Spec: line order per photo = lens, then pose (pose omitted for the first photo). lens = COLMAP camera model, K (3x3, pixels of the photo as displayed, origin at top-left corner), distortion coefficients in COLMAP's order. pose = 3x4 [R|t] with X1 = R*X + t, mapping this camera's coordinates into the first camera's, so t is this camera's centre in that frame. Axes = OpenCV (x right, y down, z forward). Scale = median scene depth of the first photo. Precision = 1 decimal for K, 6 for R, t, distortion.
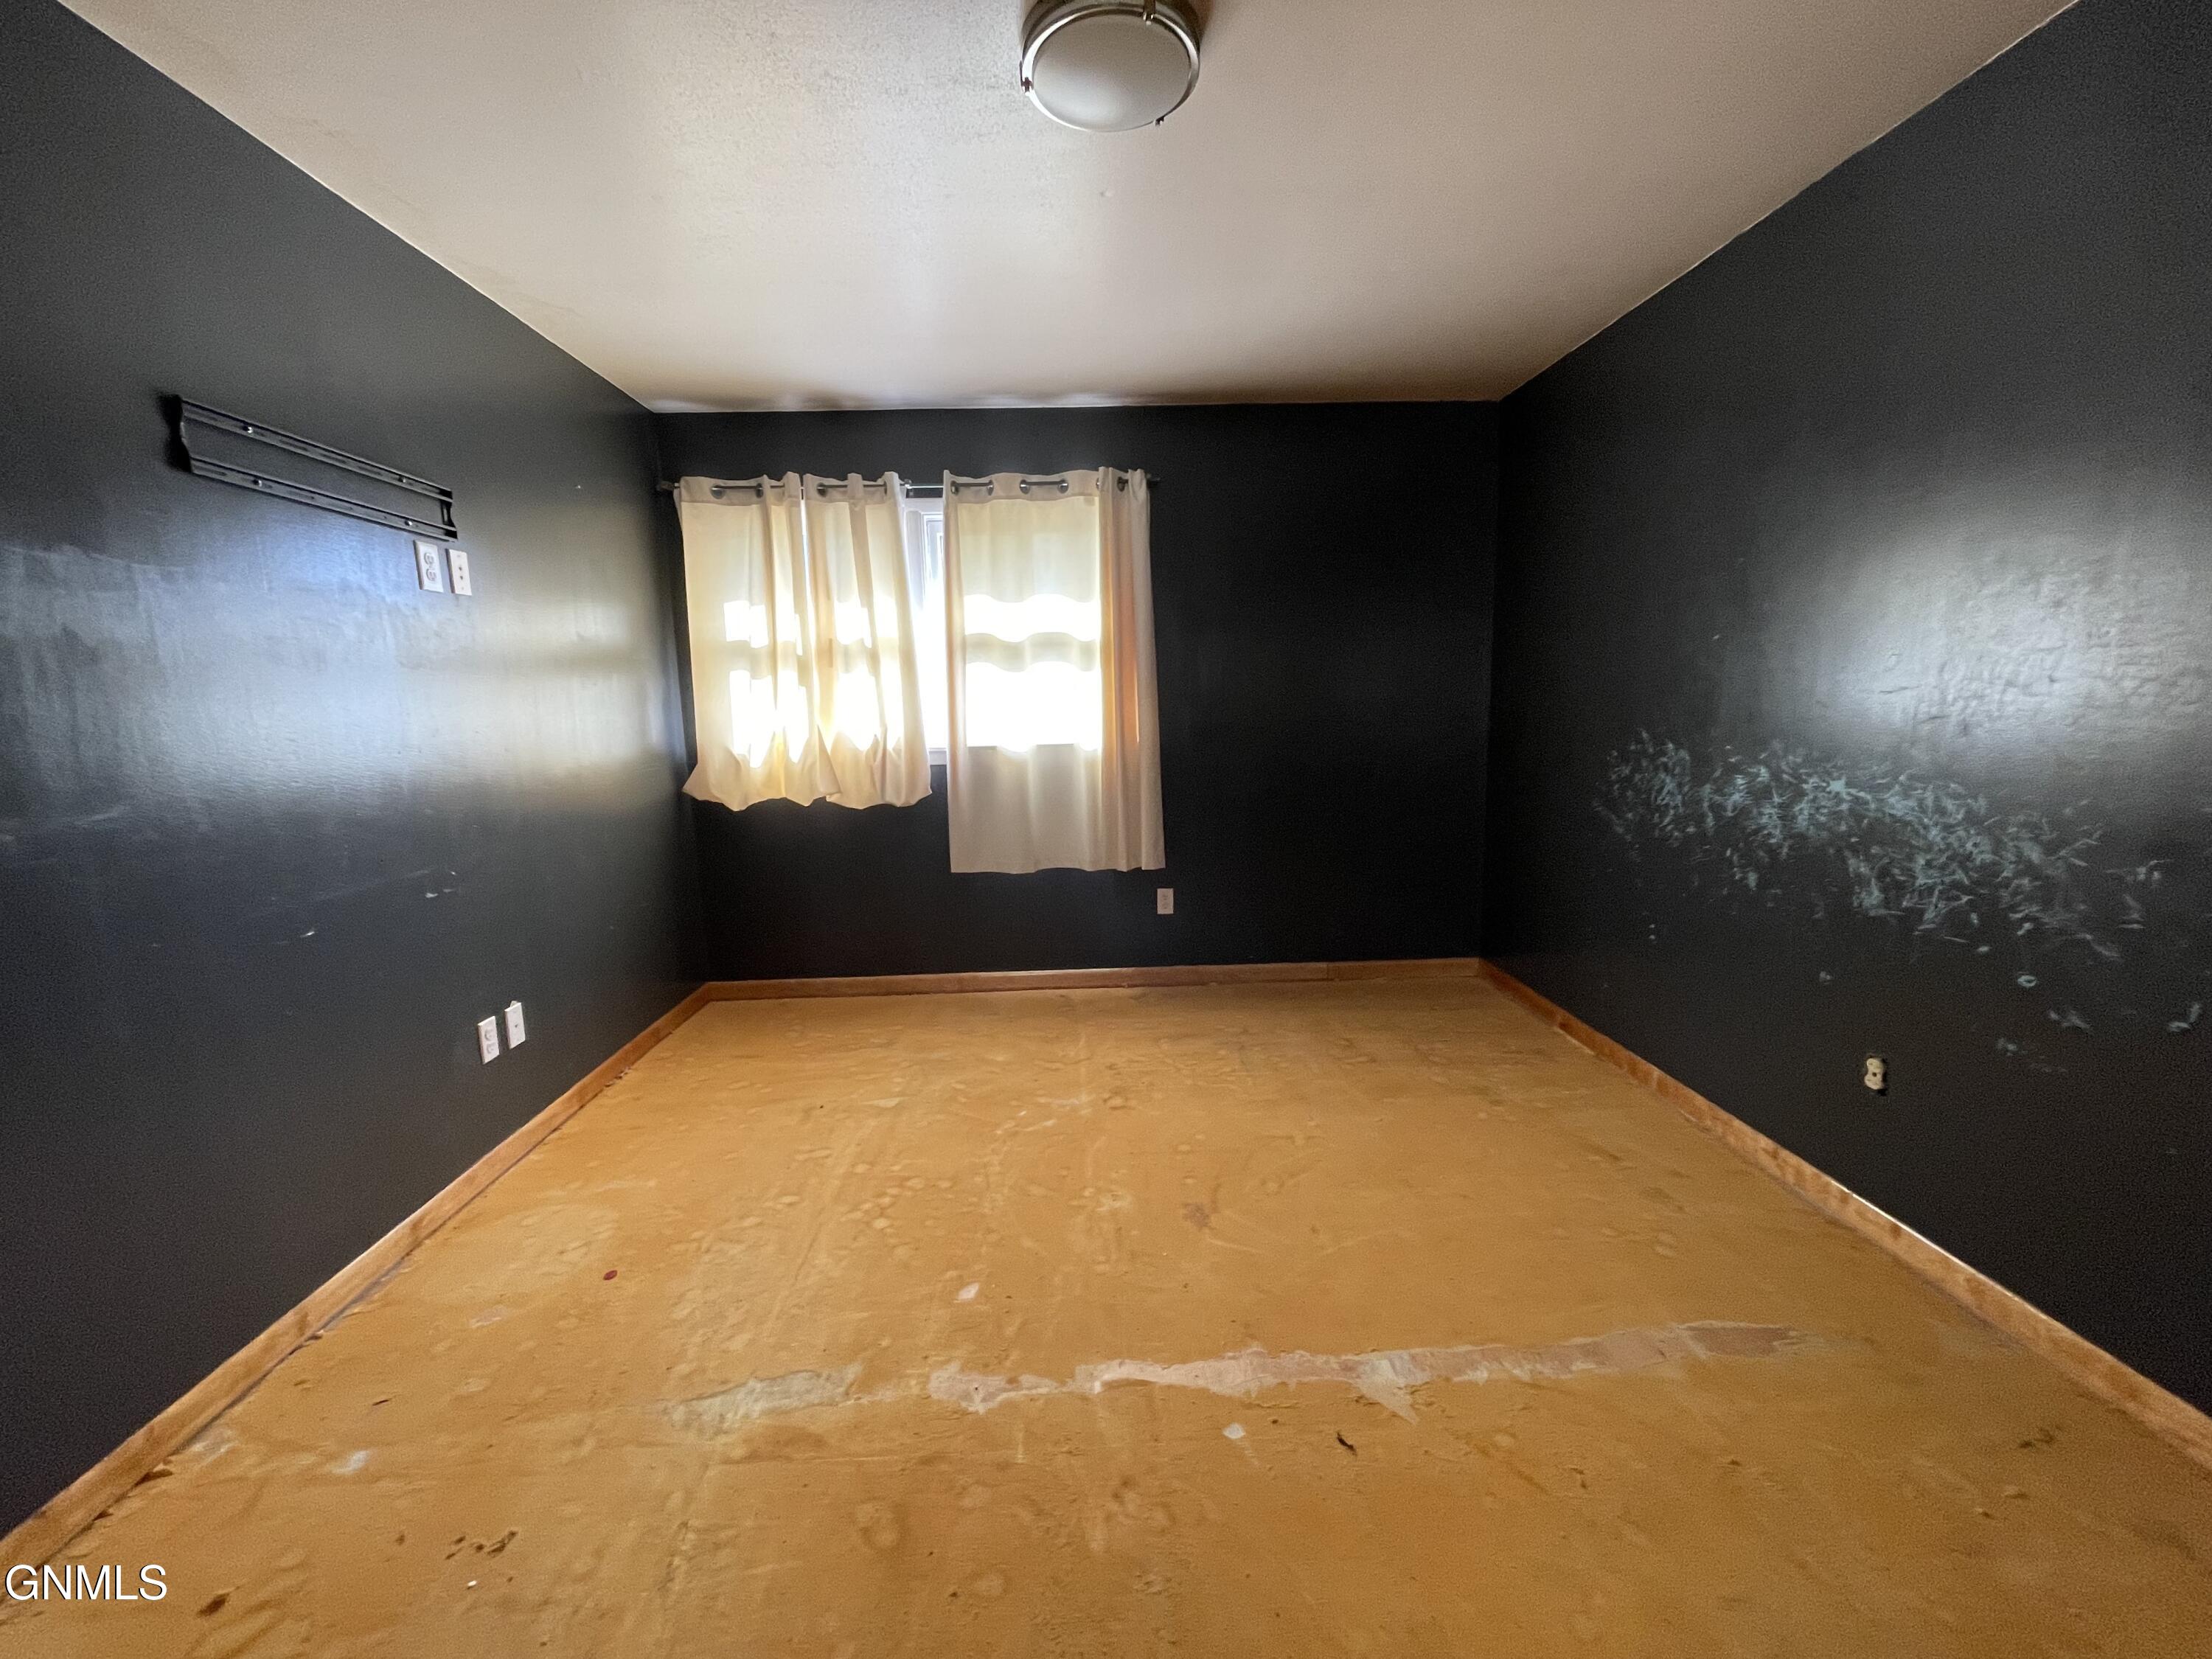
lens RADIAL K [[892.6, 0, 1104.2], [0, 892.6, 835.5], [0, 0, 1]] dist [-0.000128, -0.000150]
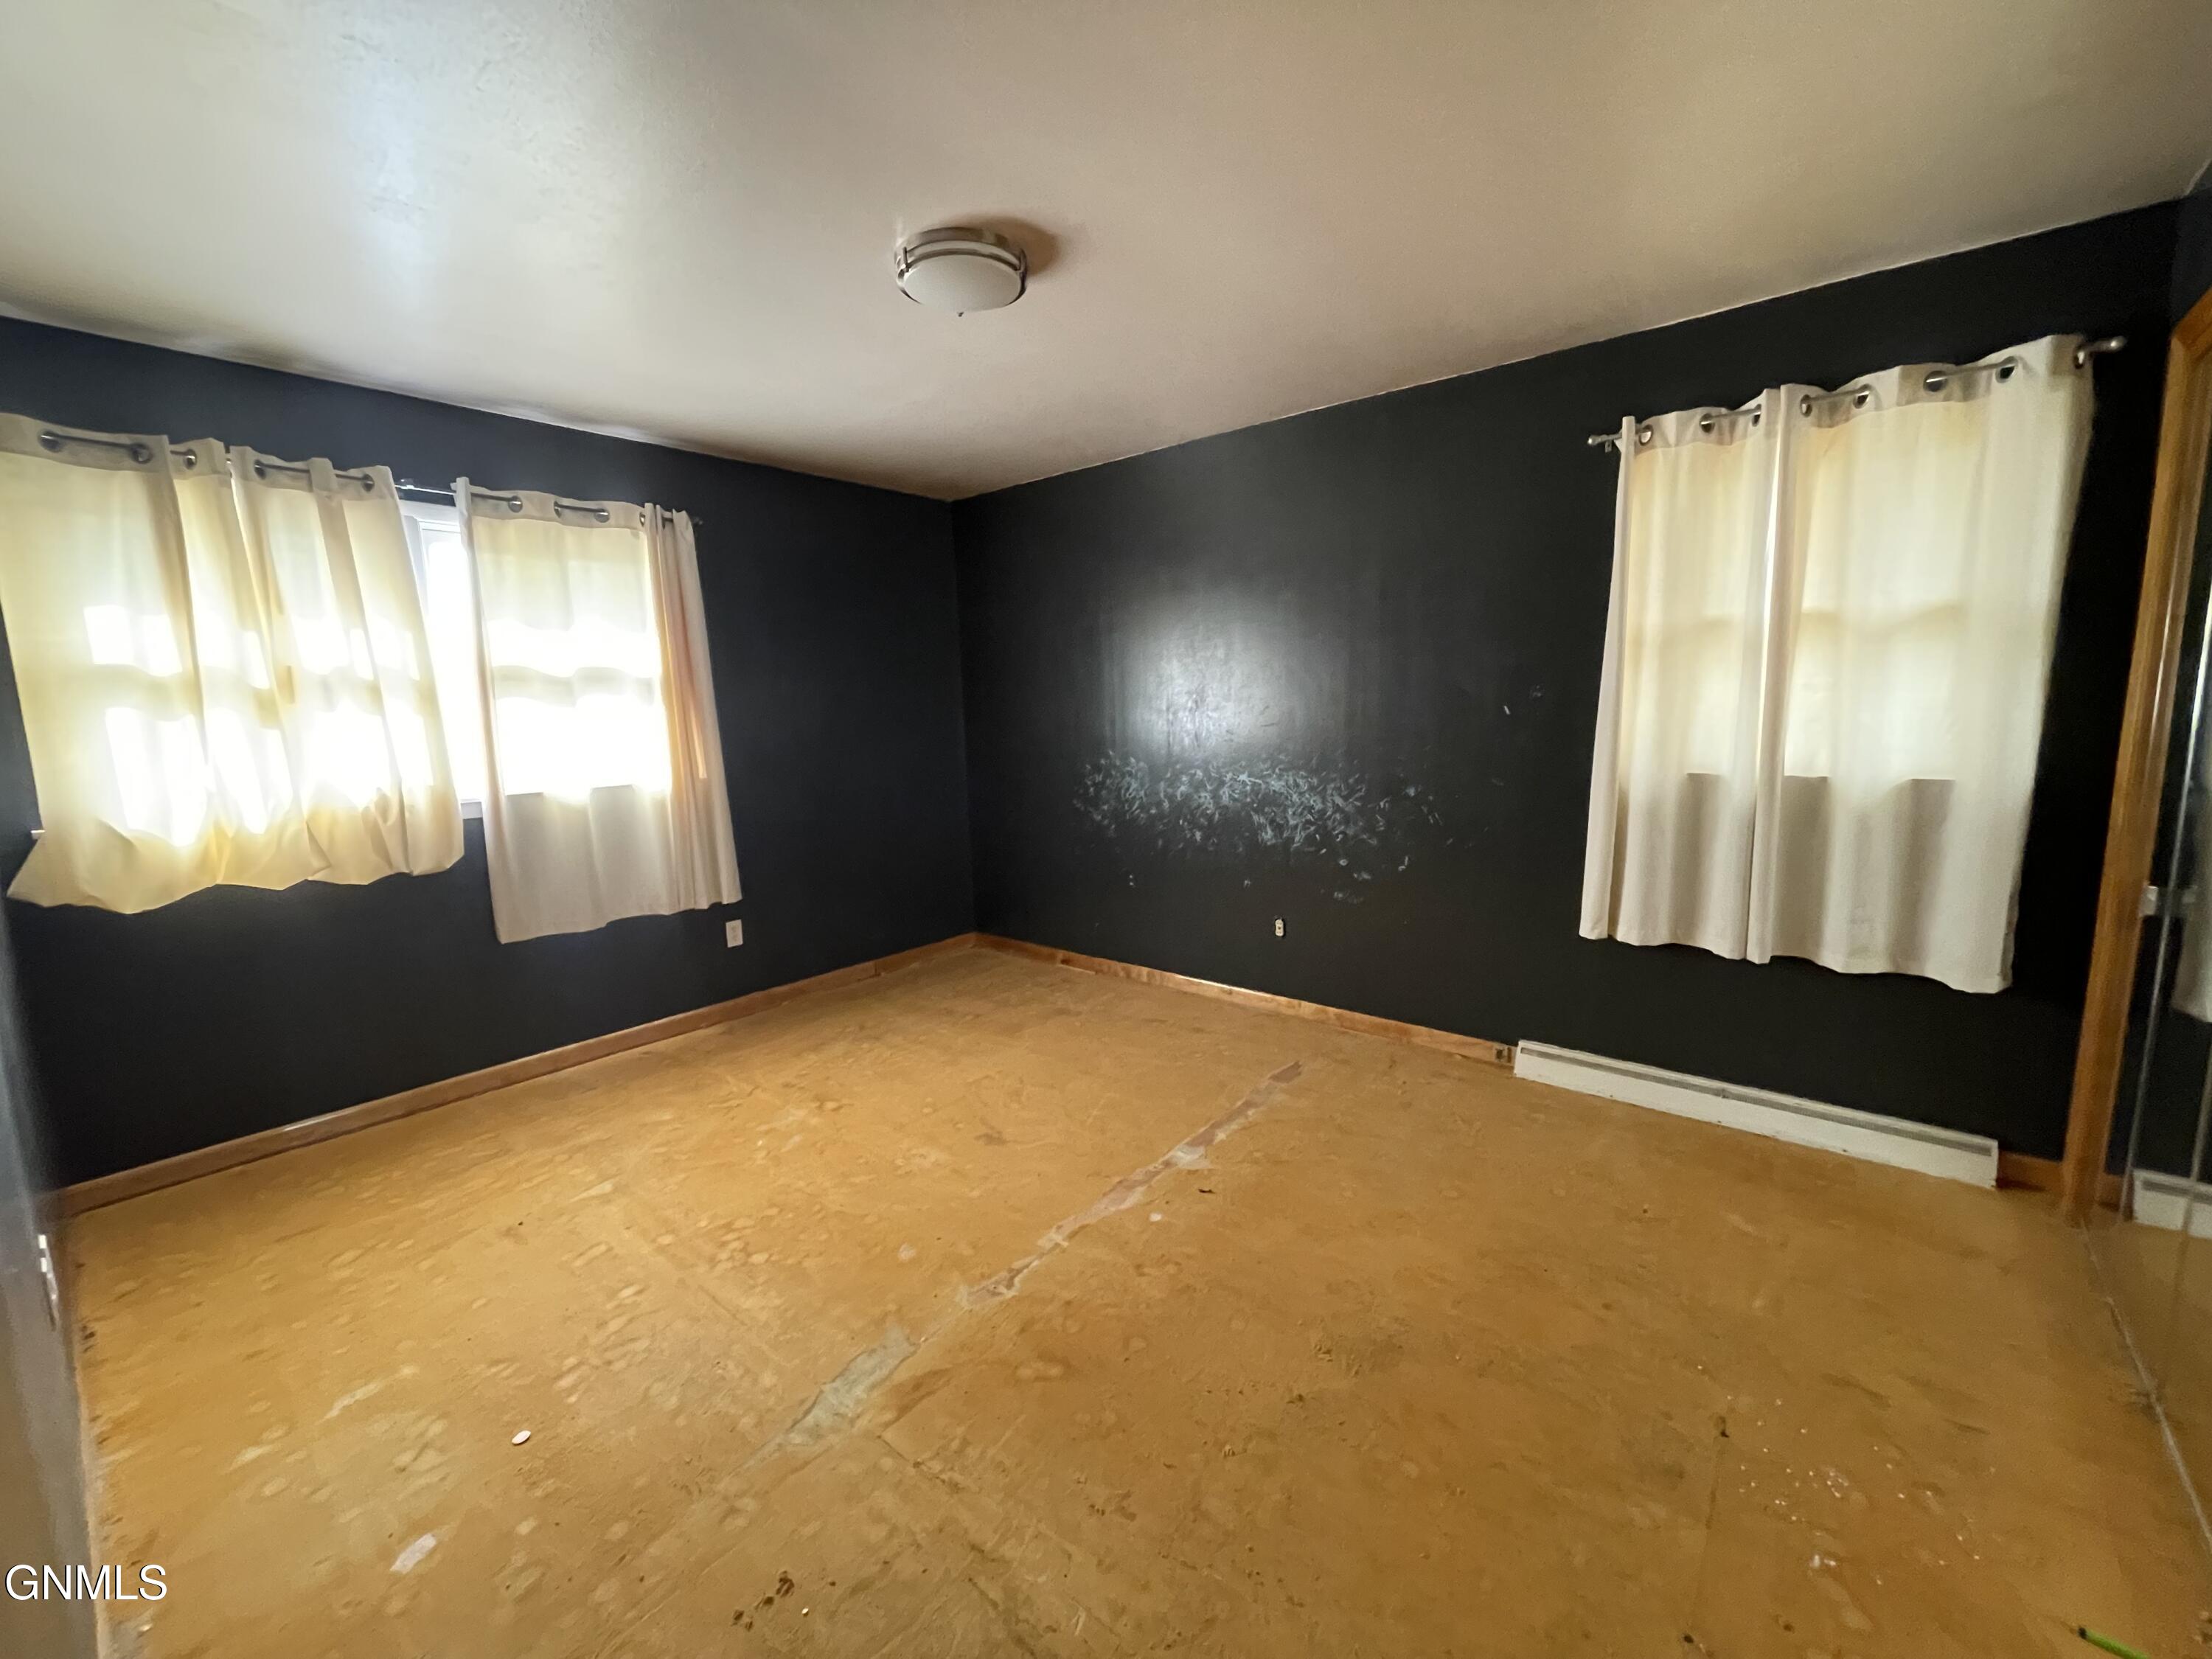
lens RADIAL K [[892.6, 0, 1105.6], [0, 892.6, 831.2], [0, 0, 1]] dist [-0.000128, -0.000150]
pose [[0.666919, -0.100383, 0.738337, -0.471509], [0.124621, 0.991954, 0.022298, -0.014227], [-0.734635, 0.077141, 0.674063, -0.007211]]
